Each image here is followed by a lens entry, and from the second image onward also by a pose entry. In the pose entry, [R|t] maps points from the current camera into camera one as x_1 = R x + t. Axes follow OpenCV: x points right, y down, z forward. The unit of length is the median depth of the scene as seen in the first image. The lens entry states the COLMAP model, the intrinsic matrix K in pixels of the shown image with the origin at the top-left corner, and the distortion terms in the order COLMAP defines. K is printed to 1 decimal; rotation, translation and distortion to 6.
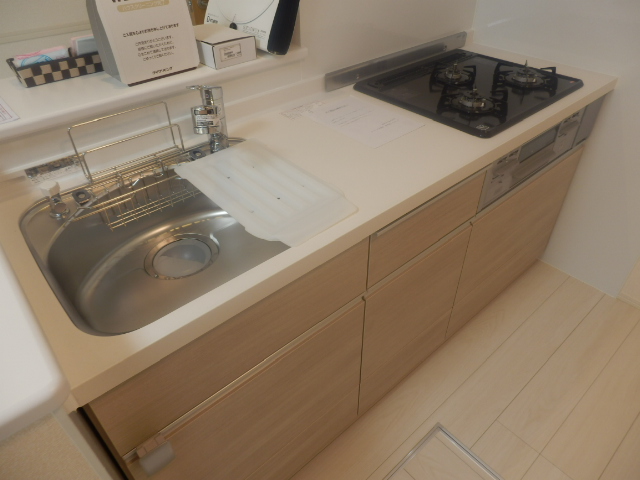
lens RADIAL K [[445.4, 0, 323.6], [0, 445.4, 235.4], [0, 0, 1]] dist [-0.008682, 0.026575]
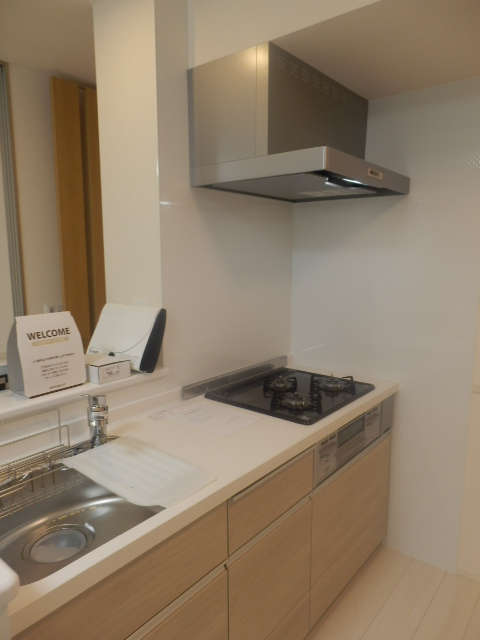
lens RADIAL K [[445.4, 0, 246.2], [0, 445.4, 319.4], [0, 0, 1]] dist [-0.008682, 0.026575]
pose [[0.984469, -0.014973, 0.174920, -0.042276], [0.101040, 0.863123, -0.494782, 0.141584], [-0.143569, 0.504771, 0.851231, -0.248984]]
